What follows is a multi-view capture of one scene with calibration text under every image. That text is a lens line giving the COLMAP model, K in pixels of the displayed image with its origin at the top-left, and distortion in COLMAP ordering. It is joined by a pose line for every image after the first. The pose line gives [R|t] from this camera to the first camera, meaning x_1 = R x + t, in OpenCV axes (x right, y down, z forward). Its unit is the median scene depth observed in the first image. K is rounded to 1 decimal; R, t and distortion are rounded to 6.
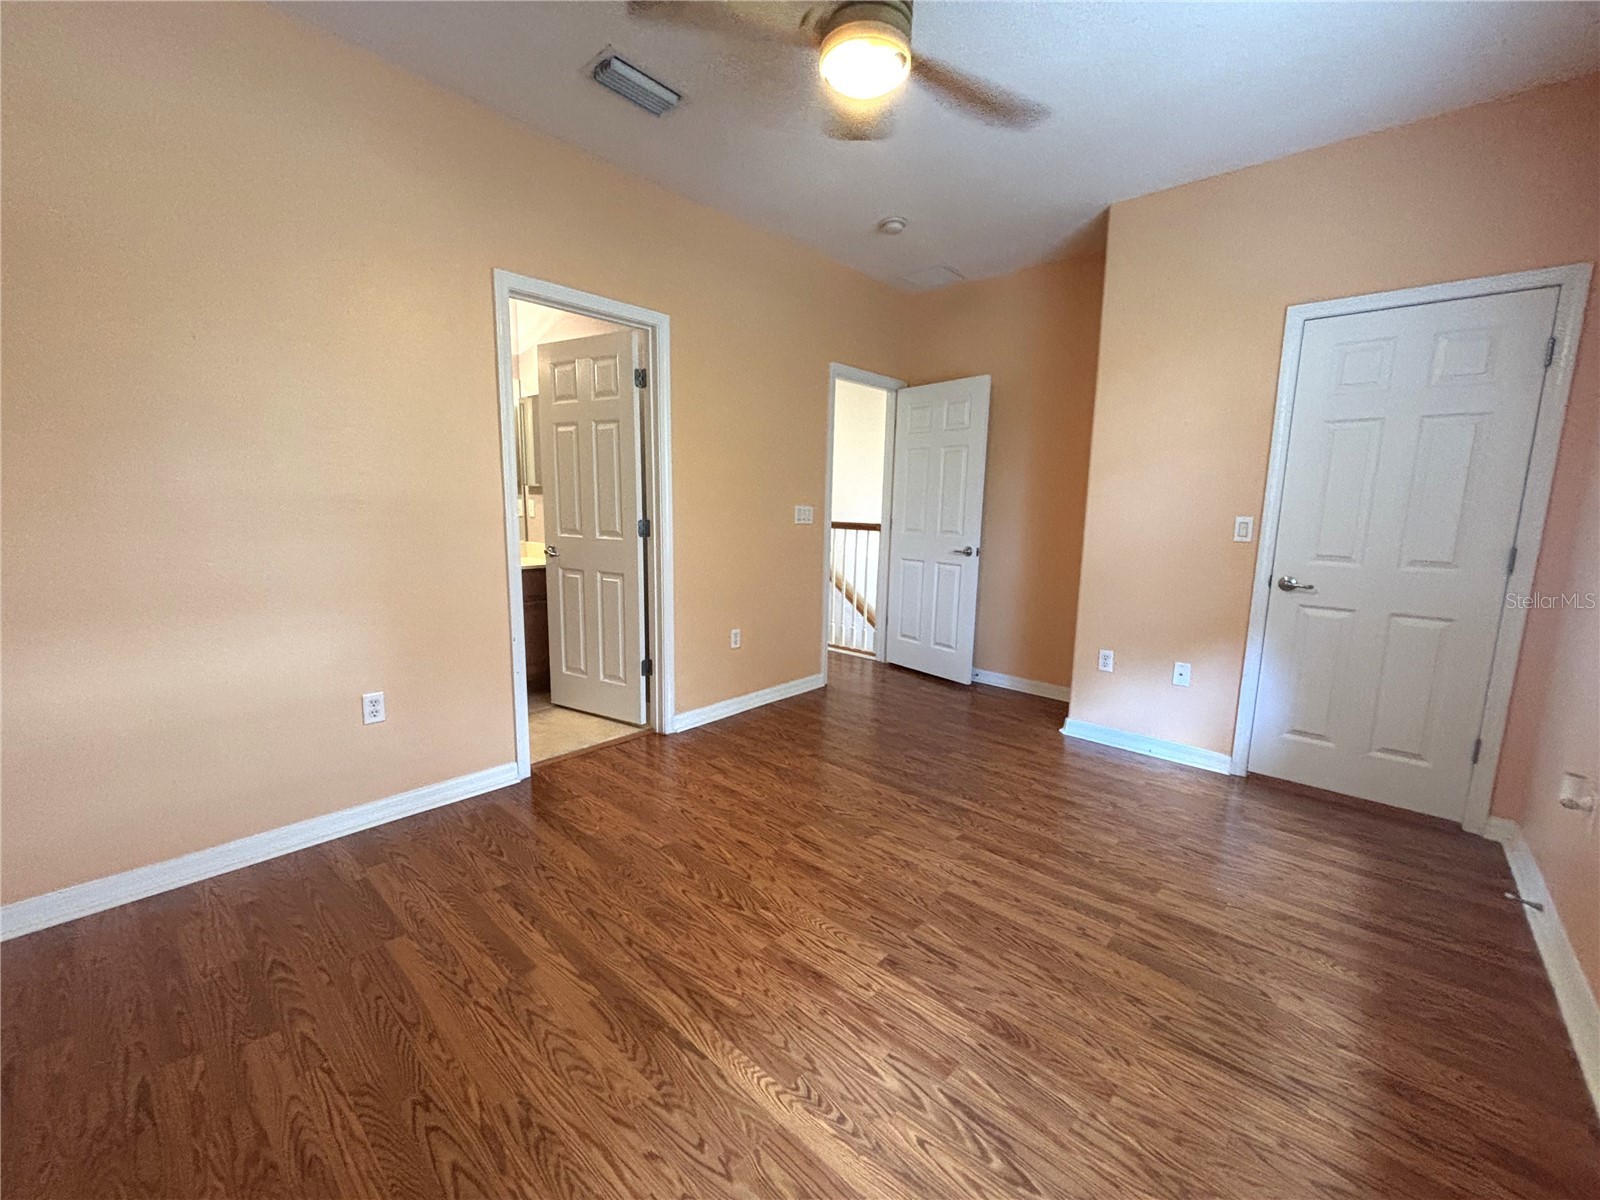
lens RADIAL K [[644.4, 0, 801.6], [0, 644.4, 601.7], [0, 0, 1]] dist [0.004044, -0.002470]
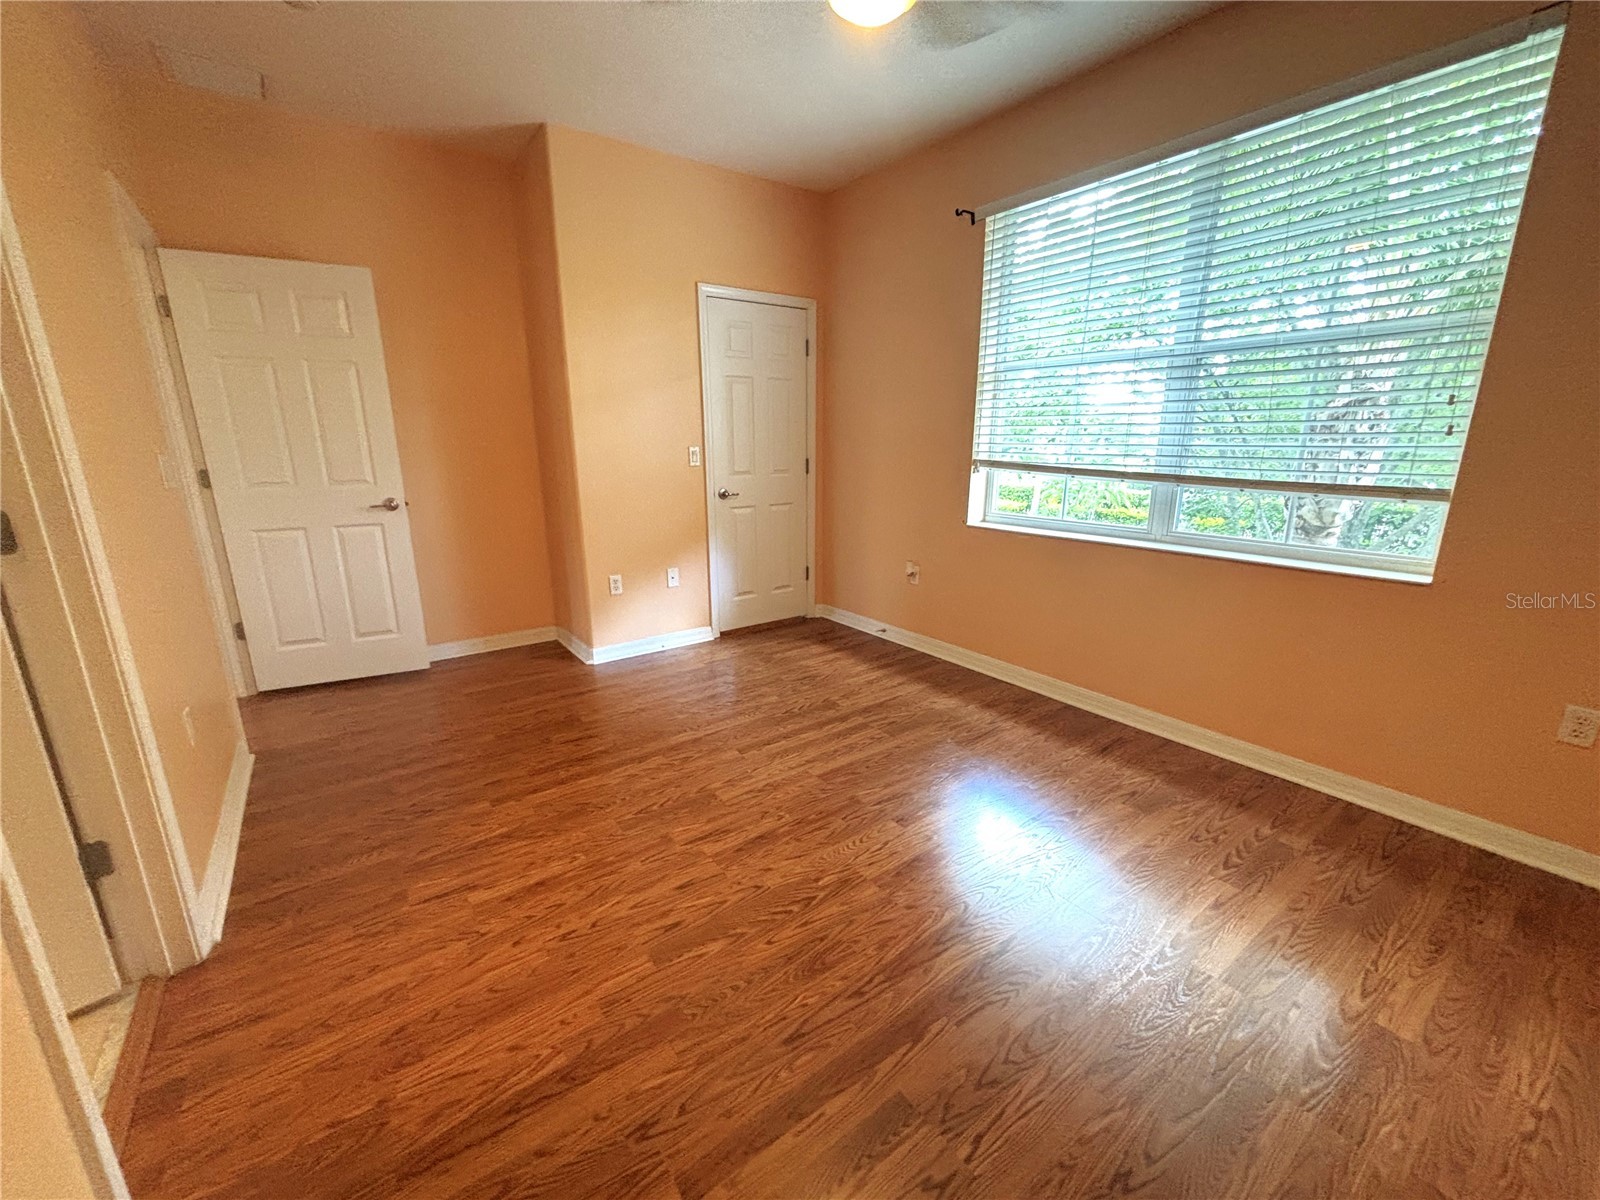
lens RADIAL K [[644.4, 0, 798.1], [0, 644.4, 599.9], [0, 0, 1]] dist [0.004044, -0.002470]
pose [[0.208439, -0.261671, 0.942381, -0.685222], [0.161270, 0.959551, 0.230768, -0.117494], [-0.964648, 0.103876, 0.242208, 0.606601]]
